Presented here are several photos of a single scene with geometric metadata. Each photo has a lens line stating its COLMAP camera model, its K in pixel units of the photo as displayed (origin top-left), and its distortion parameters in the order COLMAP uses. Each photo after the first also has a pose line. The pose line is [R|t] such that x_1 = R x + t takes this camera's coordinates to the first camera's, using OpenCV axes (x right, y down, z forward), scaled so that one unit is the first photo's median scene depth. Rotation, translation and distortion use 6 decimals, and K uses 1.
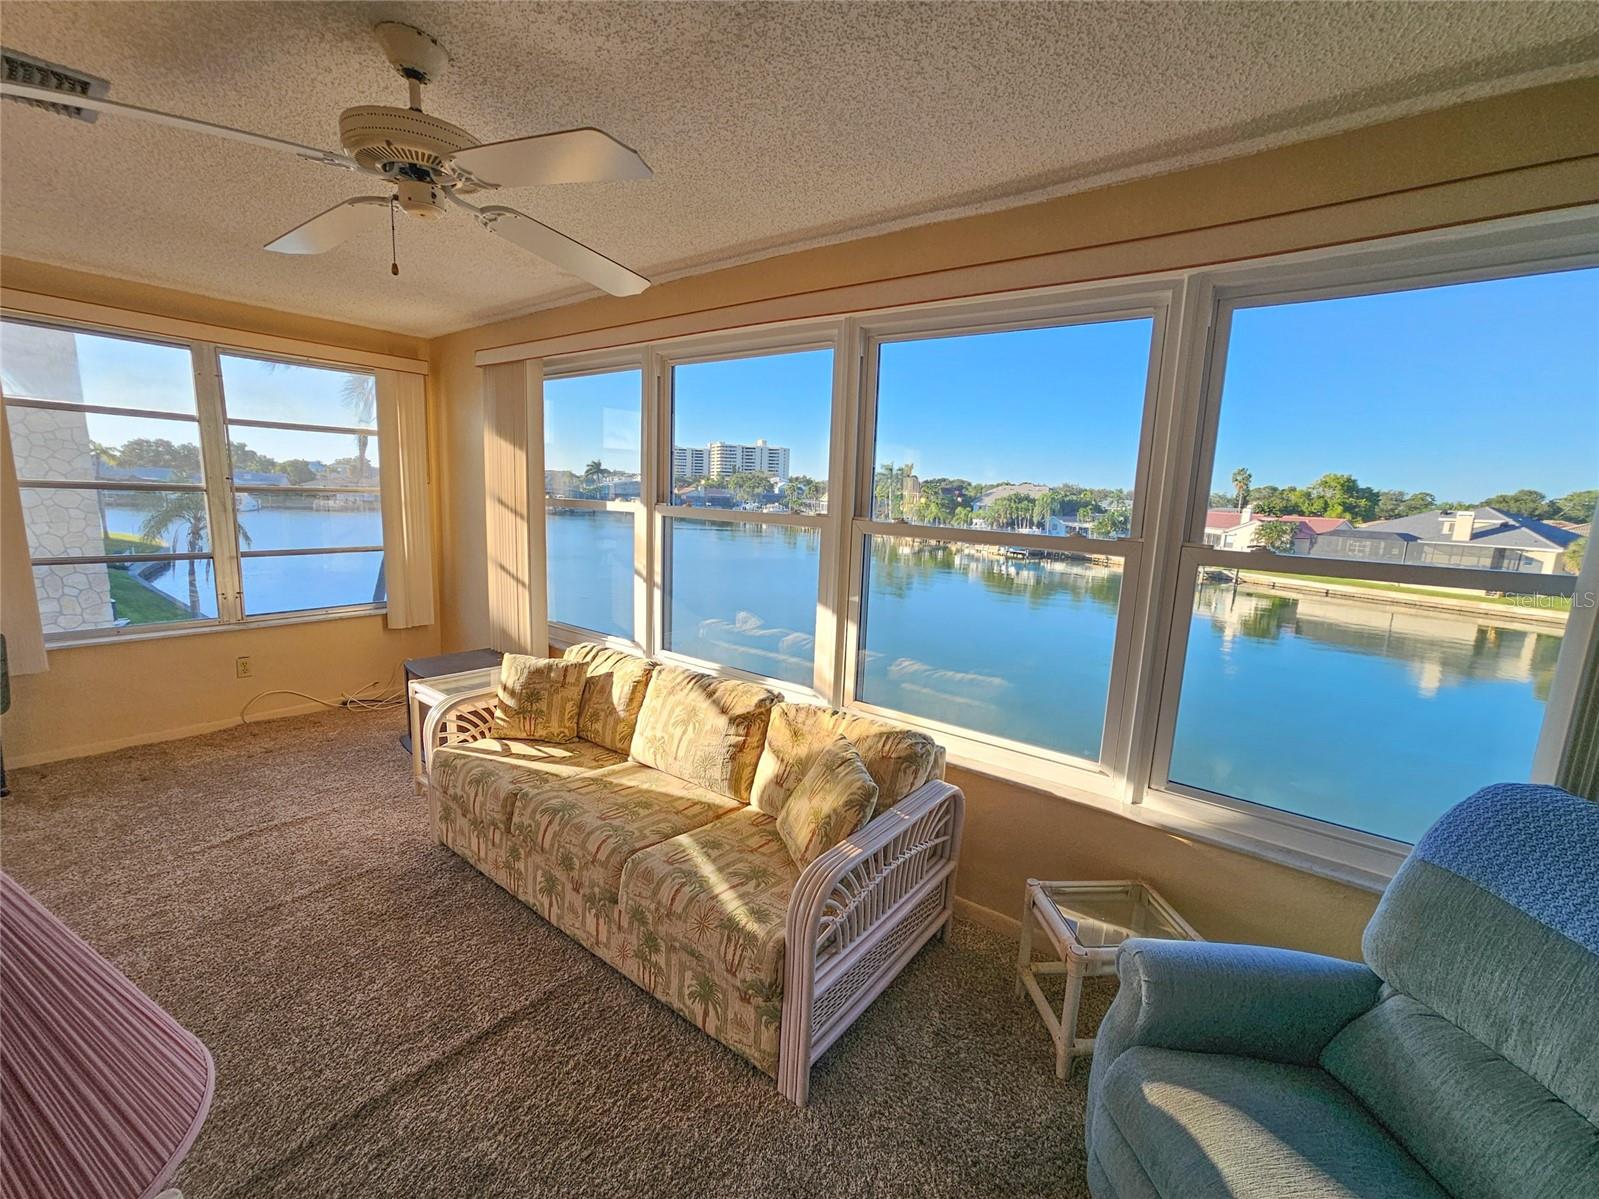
lens RADIAL K [[675.7, 0, 799.5], [0, 675.7, 599.5], [0, 0, 1]] dist [-0.000689, 0.000032]
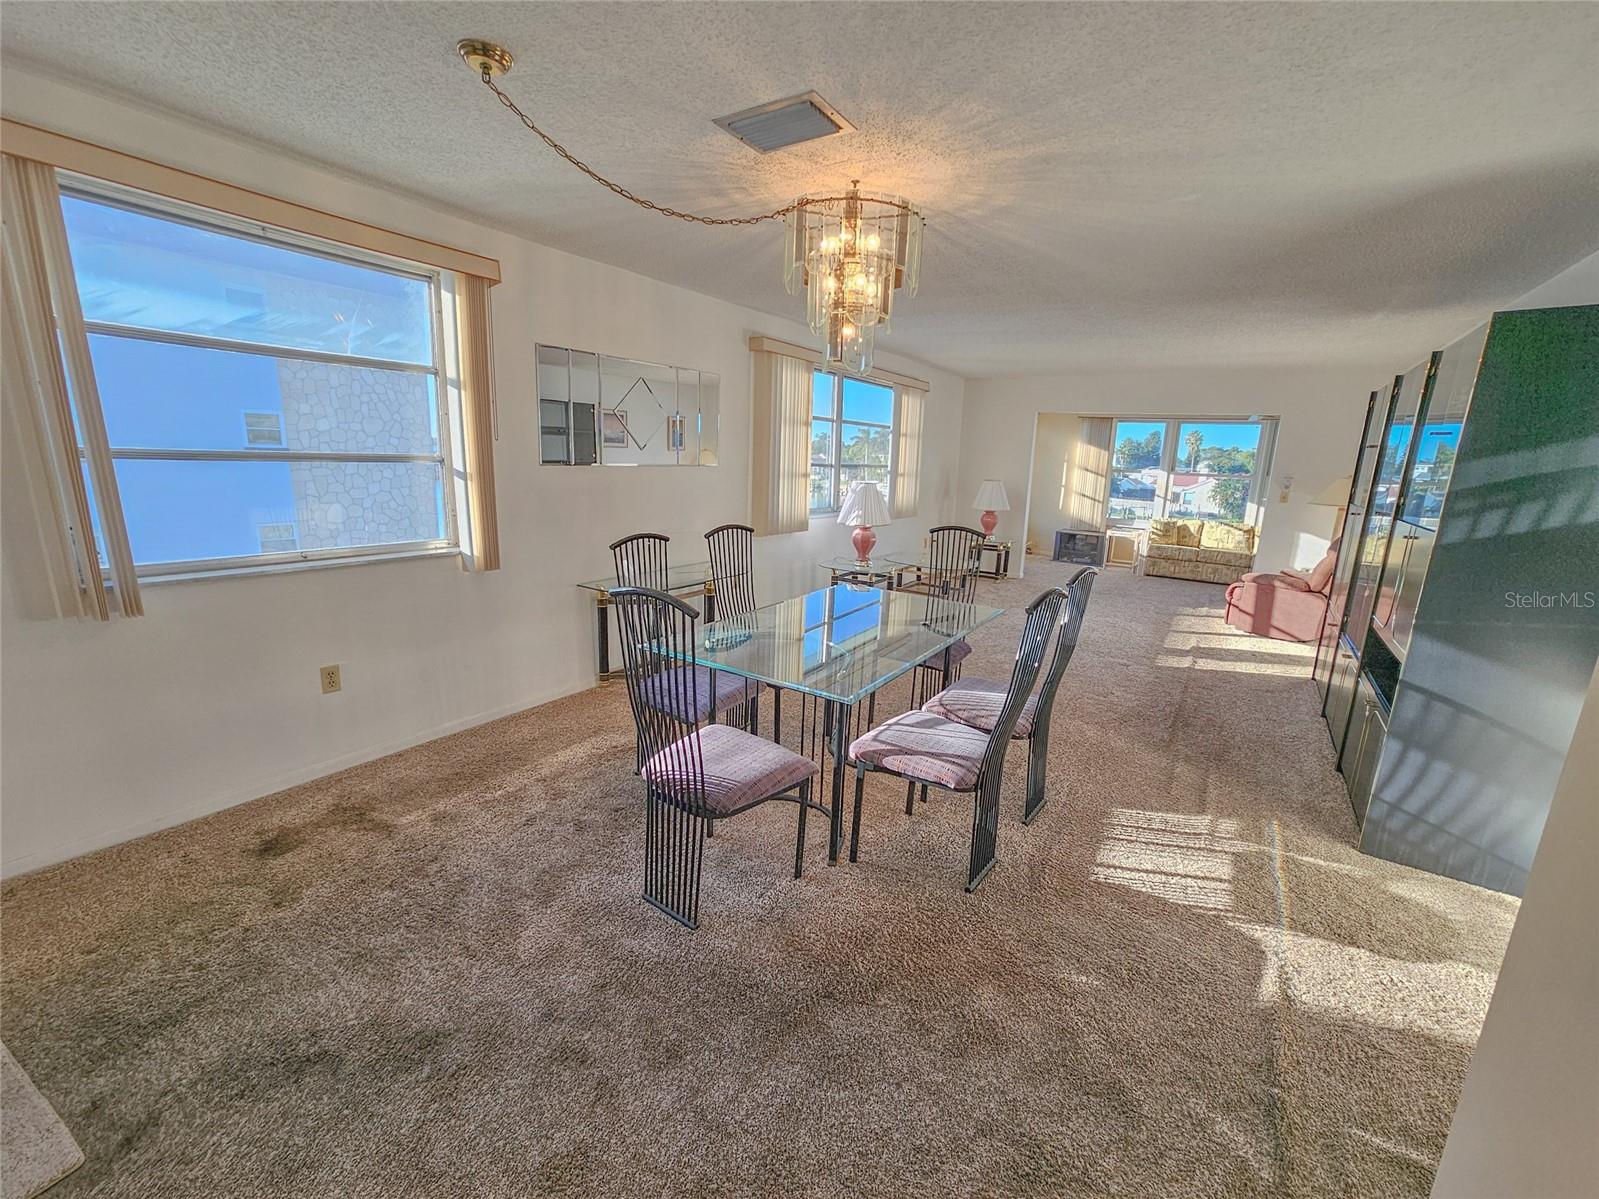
lens RADIAL K [[675.7, 0, 799.5], [0, 675.7, 599.5], [0, 0, 1]] dist [-0.000689, 0.000032]
pose [[0.997638, -0.021504, 0.065240, -0.561312], [0.018014, 0.998399, 0.053612, 0.063487], [-0.066288, -0.052311, 0.996428, -0.503012]]
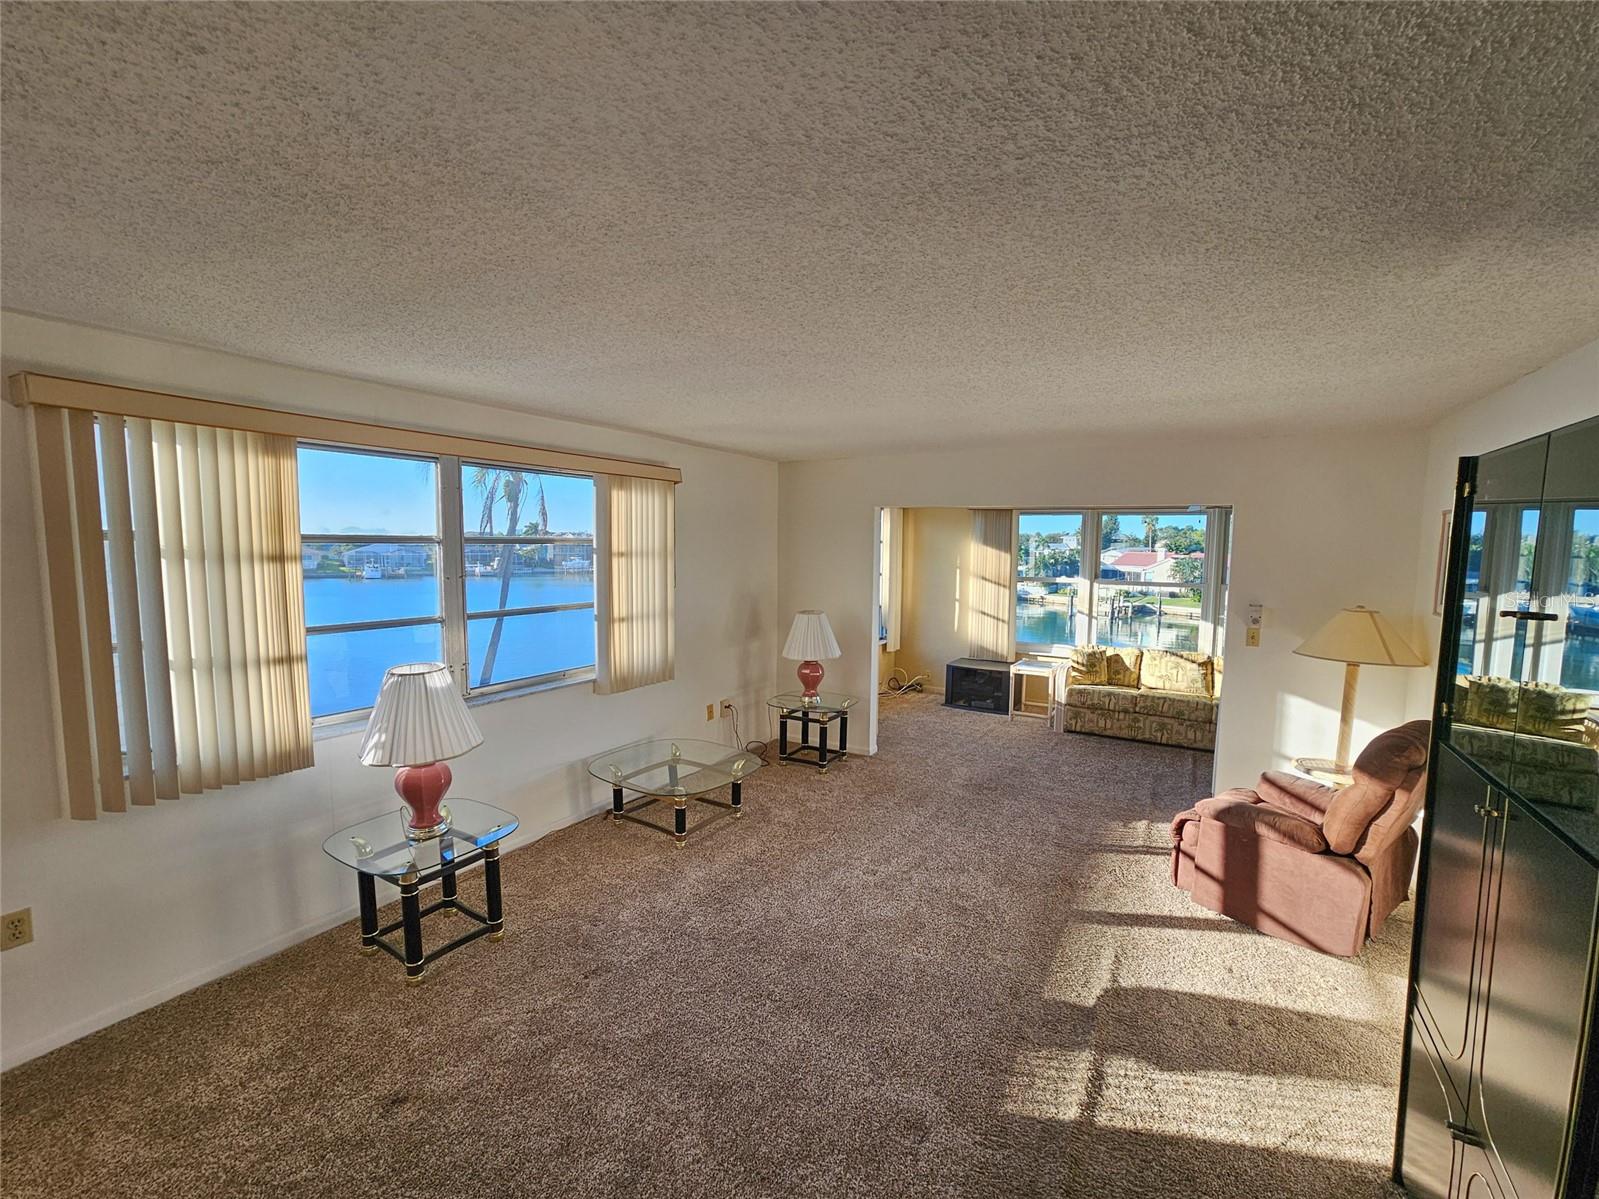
lens RADIAL K [[677.0, 0, 794.5], [0, 677.0, 611.6], [0, 0, 1]] dist [-0.020324, 0.019213]
pose [[0.994191, -0.046246, 0.097190, -0.381723], [0.051975, 0.997005, -0.057265, 0.010083], [-0.094250, 0.061984, 0.993617, -0.280350]]
